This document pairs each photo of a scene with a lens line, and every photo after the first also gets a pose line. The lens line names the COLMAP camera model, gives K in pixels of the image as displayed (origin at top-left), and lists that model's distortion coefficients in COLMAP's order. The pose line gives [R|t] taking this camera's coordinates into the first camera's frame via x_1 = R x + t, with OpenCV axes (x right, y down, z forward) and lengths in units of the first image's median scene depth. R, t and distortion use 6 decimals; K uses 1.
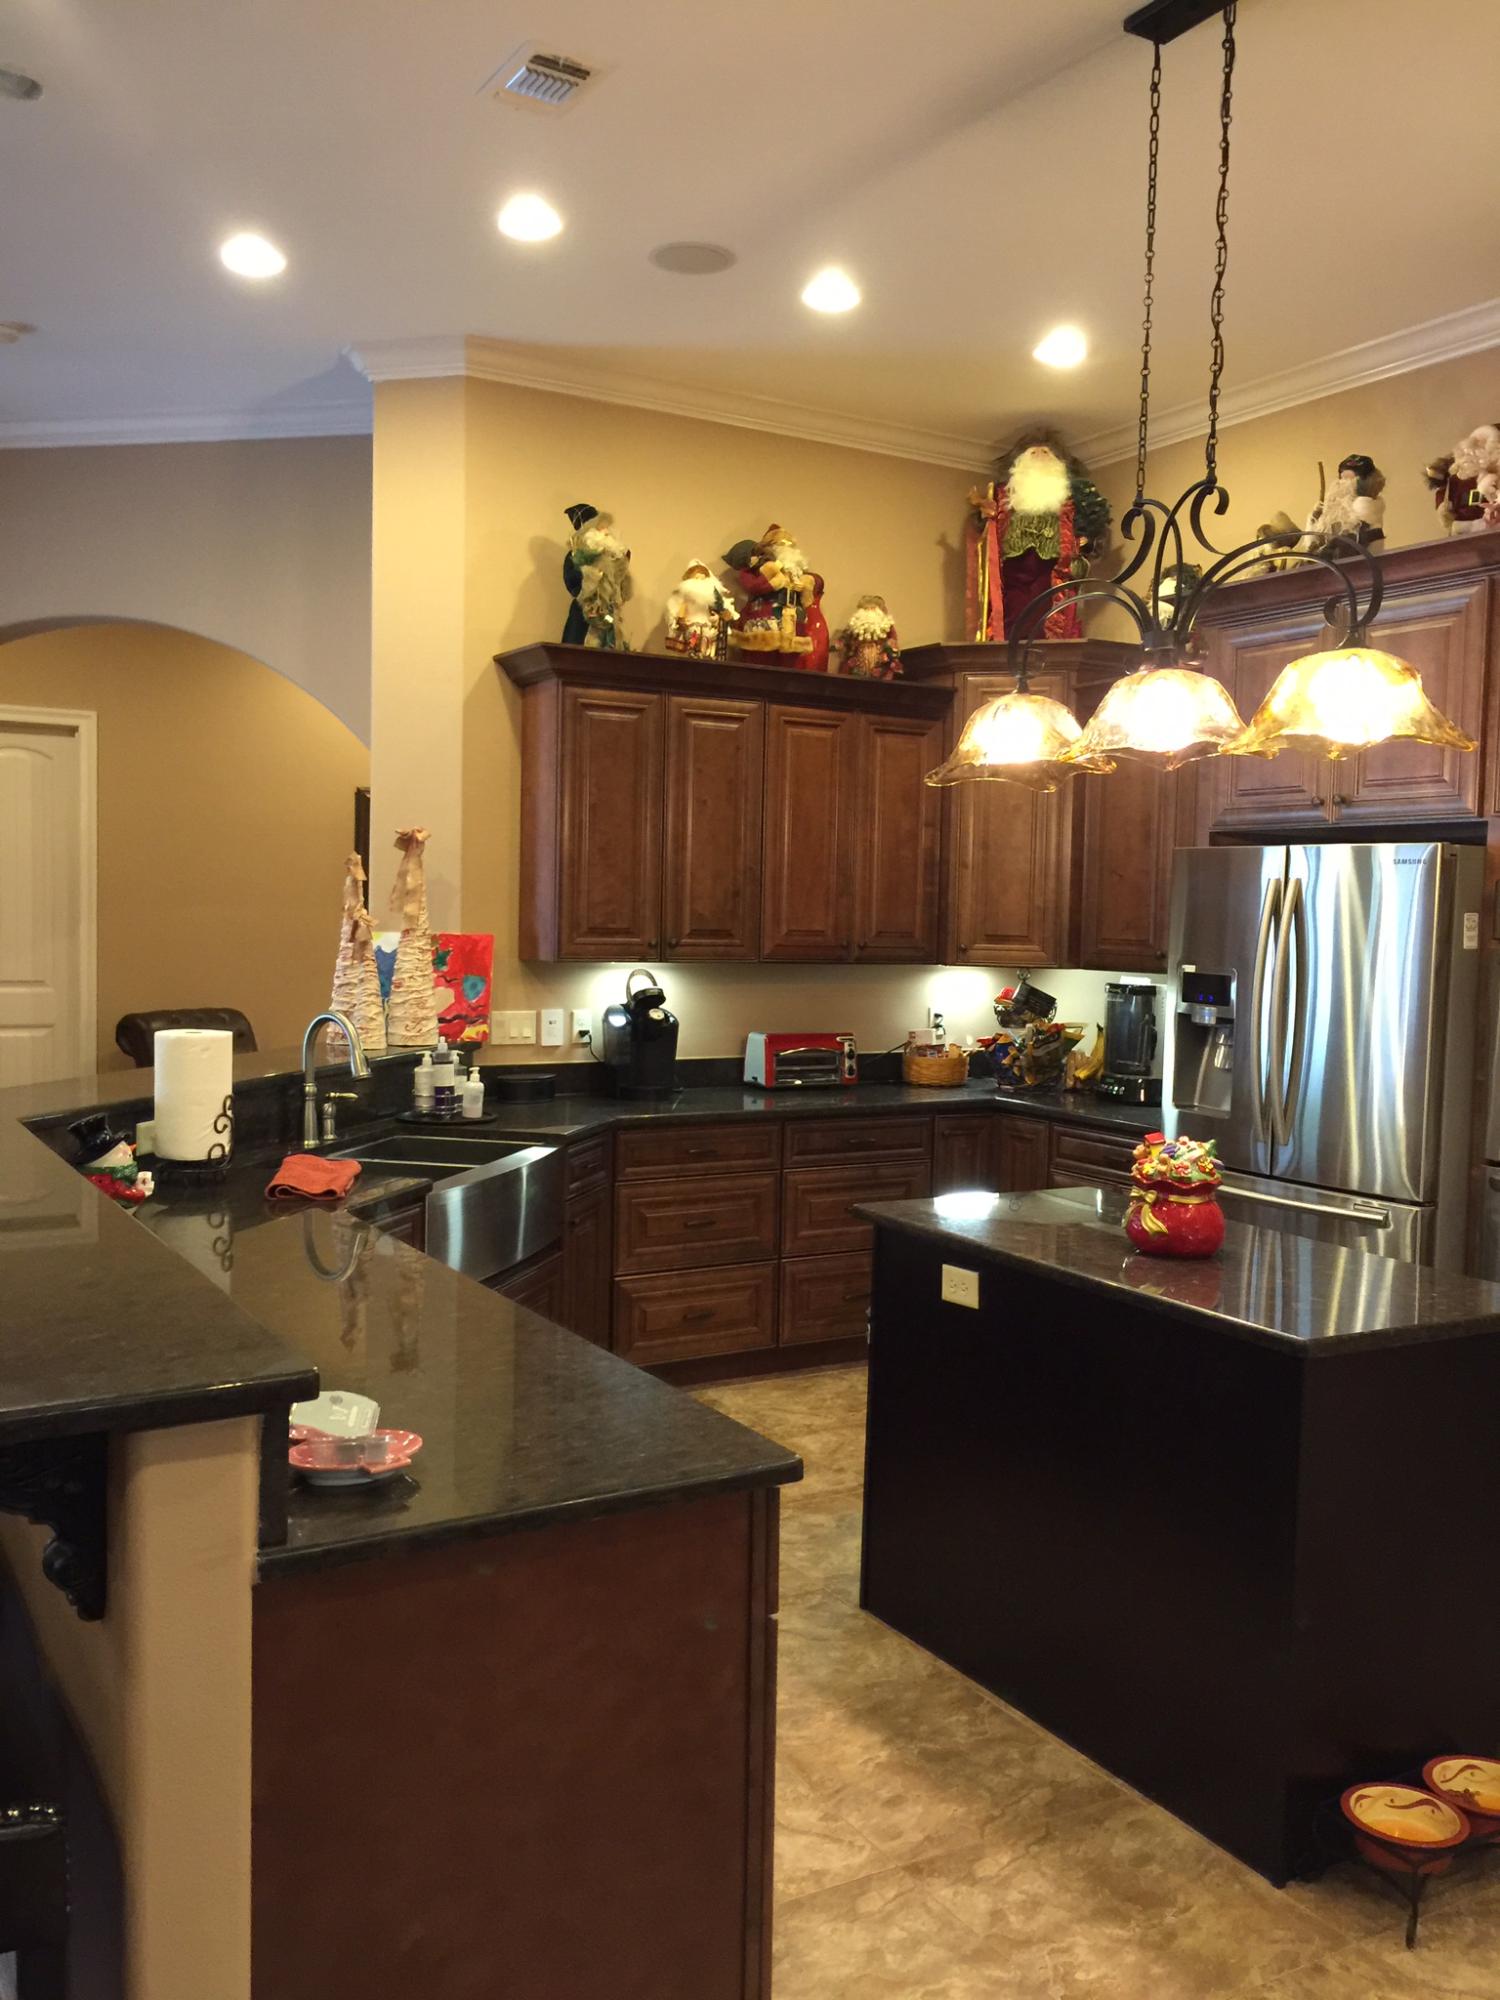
lens RADIAL K [[1696.0, 0, 760.3], [0, 1696.0, 1003.4], [0, 0, 1]] dist [0.048388, -0.083411]
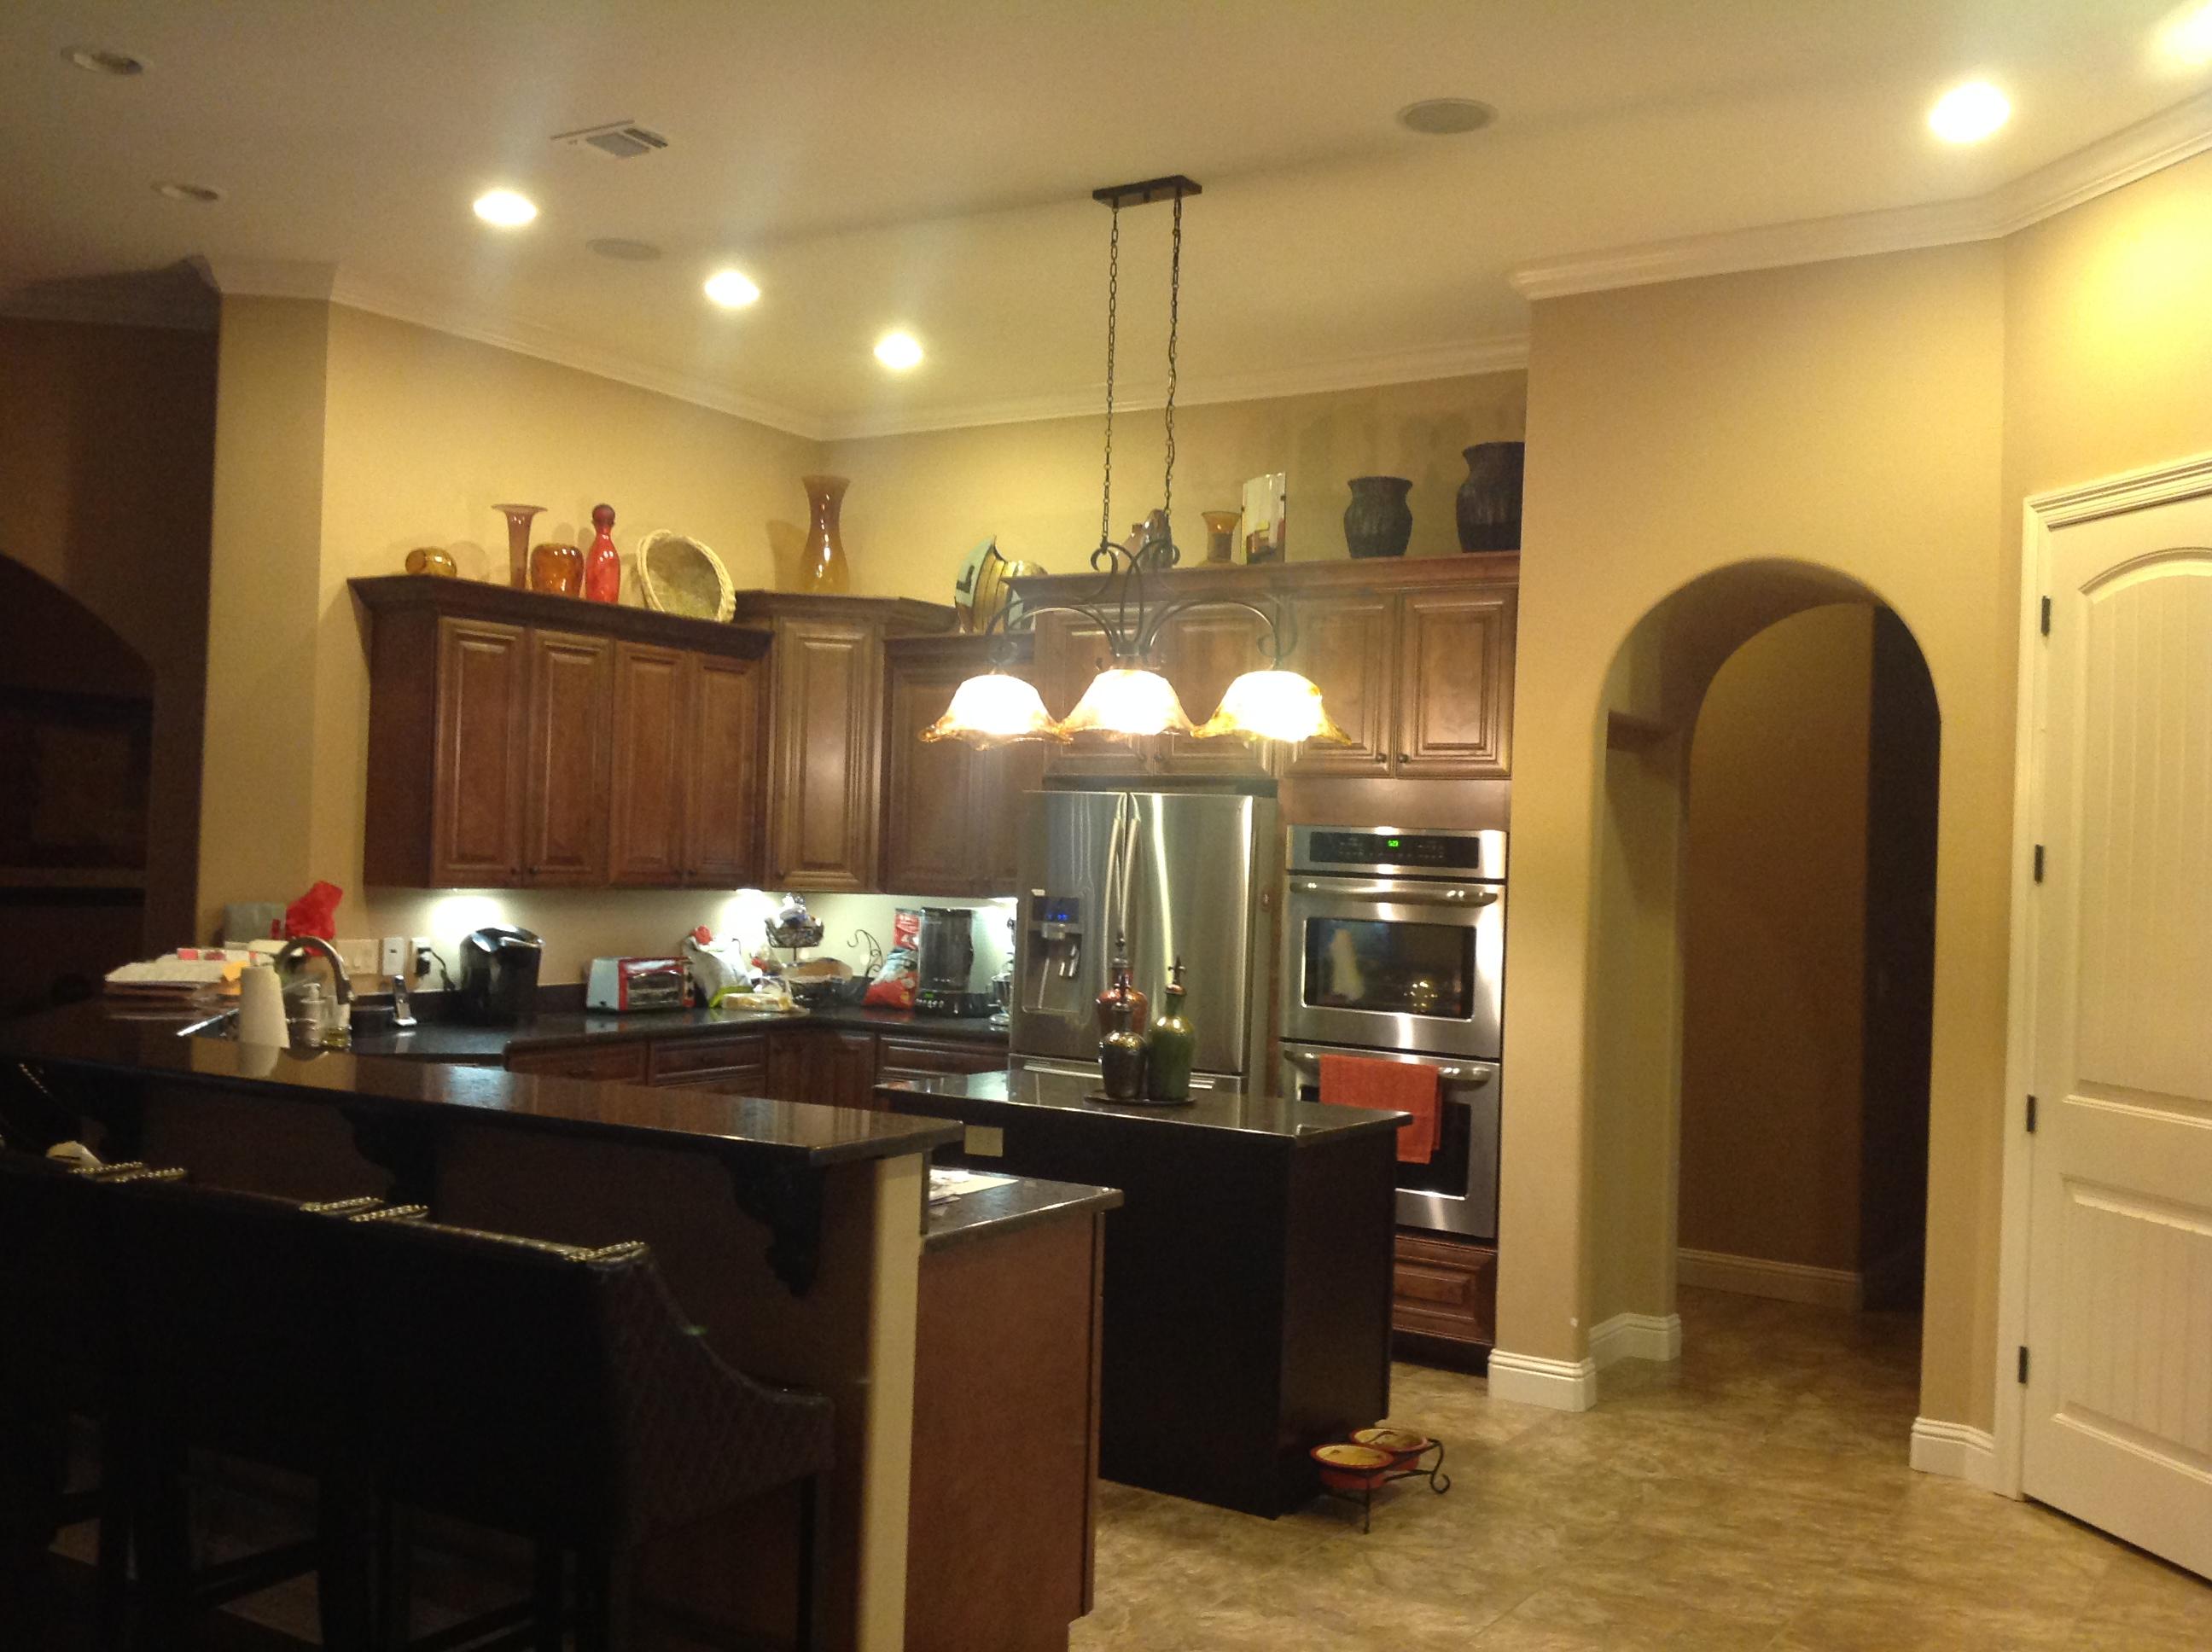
lens RADIAL K [[2080.9, 0, 1106.0], [0, 2080.9, 826.0], [0, 0, 1]] dist [0.053626, 0.000735]
pose [[0.891974, 0.012160, 0.451923, -0.309971], [0.012937, 0.998542, -0.052402, 0.008263], [-0.451902, 0.052588, 0.890516, -0.270821]]
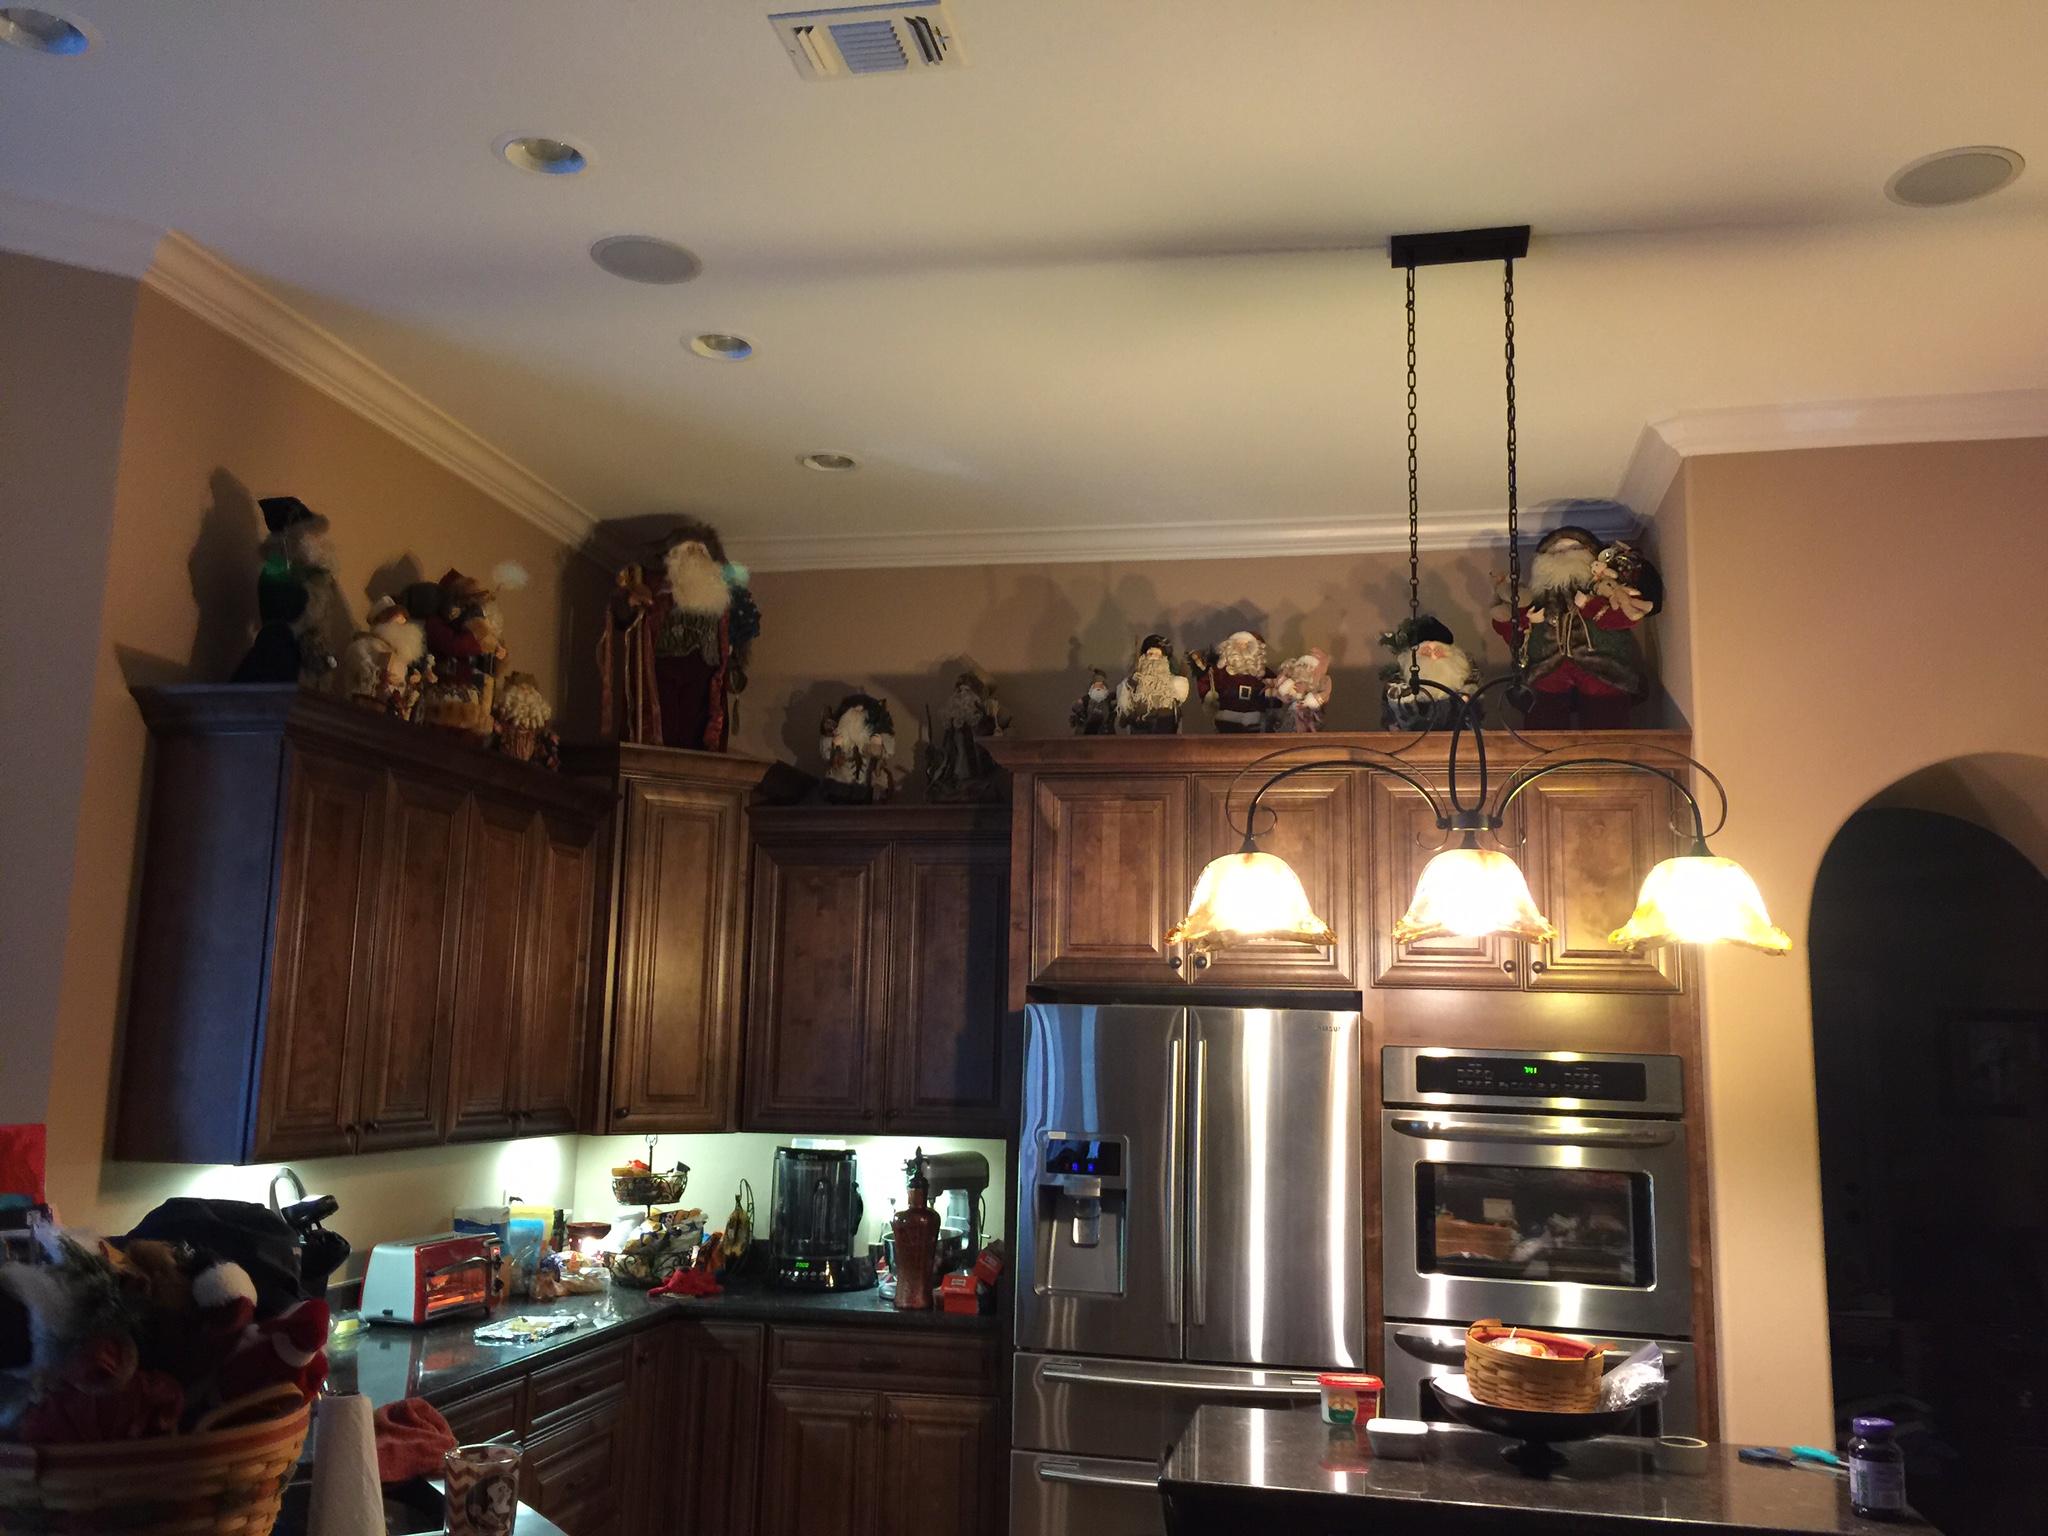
lens RADIAL K [[1737.0, 0, 1034.9], [0, 1737.0, 744.7], [0, 0, 1]] dist [0.066729, -0.079231]
pose [[0.664159, 0.120804, 0.737766, -0.414484], [0.035856, 0.980575, -0.192842, -0.039933], [-0.746731, 0.154531, 0.646926, 0.306216]]
